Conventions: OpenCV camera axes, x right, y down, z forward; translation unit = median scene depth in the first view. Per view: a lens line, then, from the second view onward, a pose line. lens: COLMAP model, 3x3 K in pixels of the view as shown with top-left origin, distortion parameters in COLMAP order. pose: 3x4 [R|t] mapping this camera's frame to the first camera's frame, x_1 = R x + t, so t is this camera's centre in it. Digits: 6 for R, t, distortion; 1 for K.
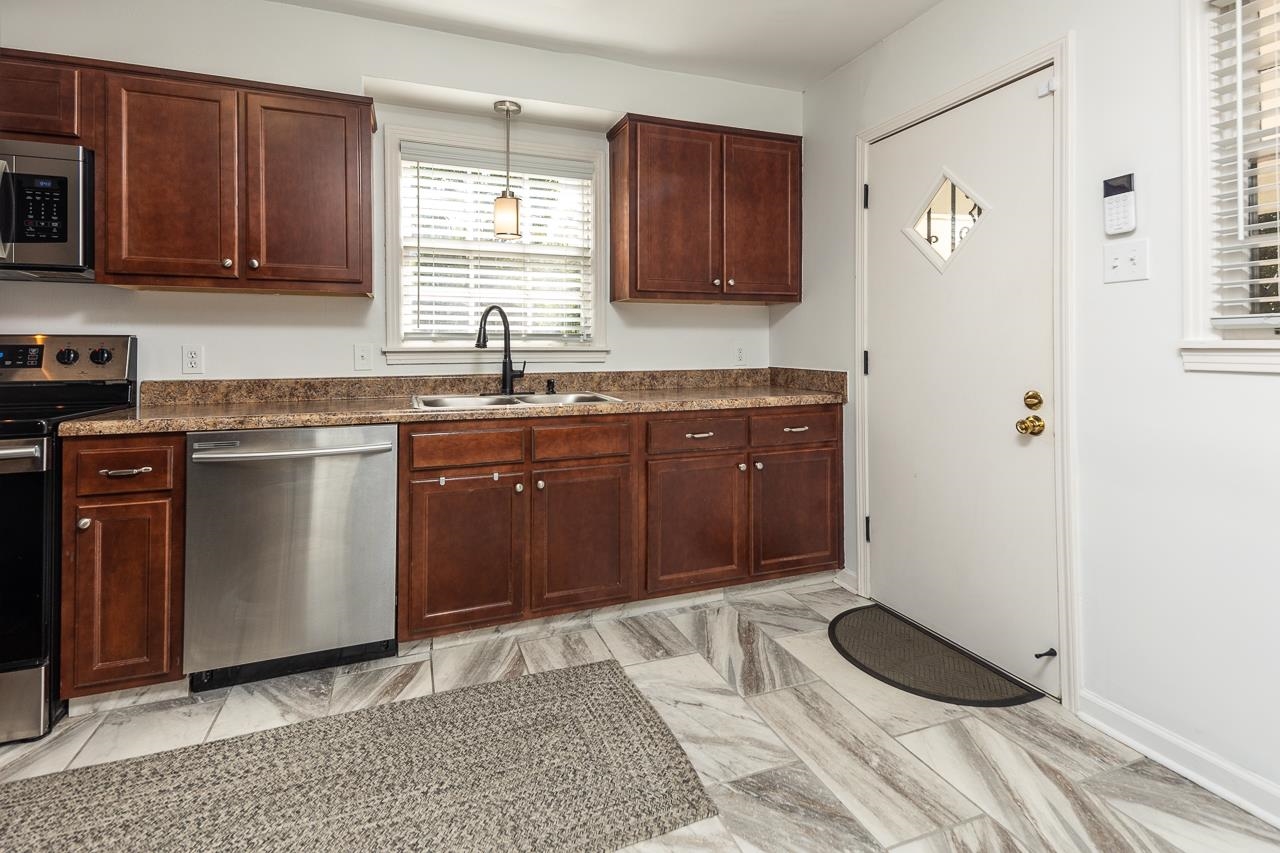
lens RADIAL K [[603.8, 0, 643.5], [0, 603.8, 344.1], [0, 0, 1]] dist [0.026716, -0.014569]
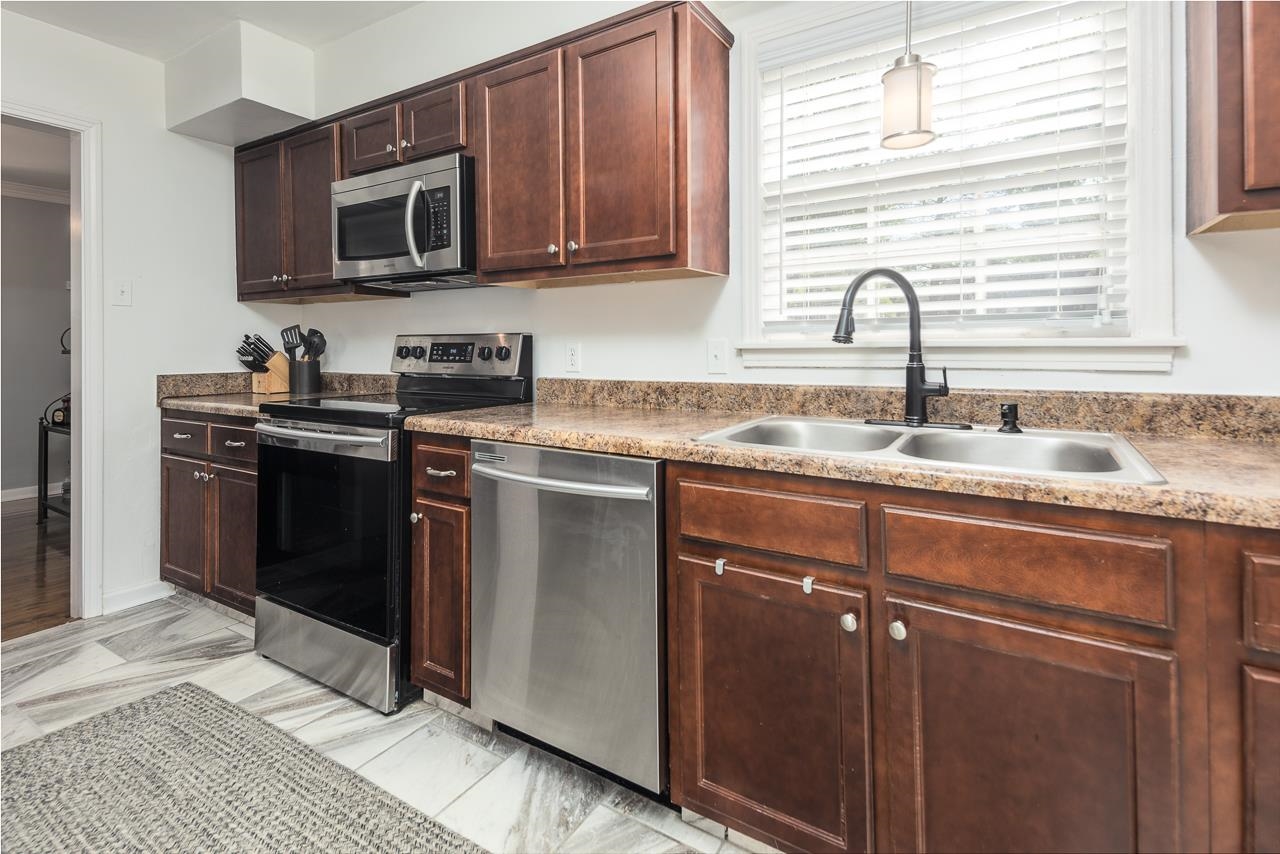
lens RADIAL K [[605.4, 0, 635.8], [0, 605.4, 348.3], [0, 0, 1]] dist [0.047465, -0.016875]
pose [[0.594243, 0.001526, -0.804284, 0.096376], [0.009153, 0.999921, 0.008660, 0.004563], [0.804233, -0.012508, 0.594182, 0.557076]]
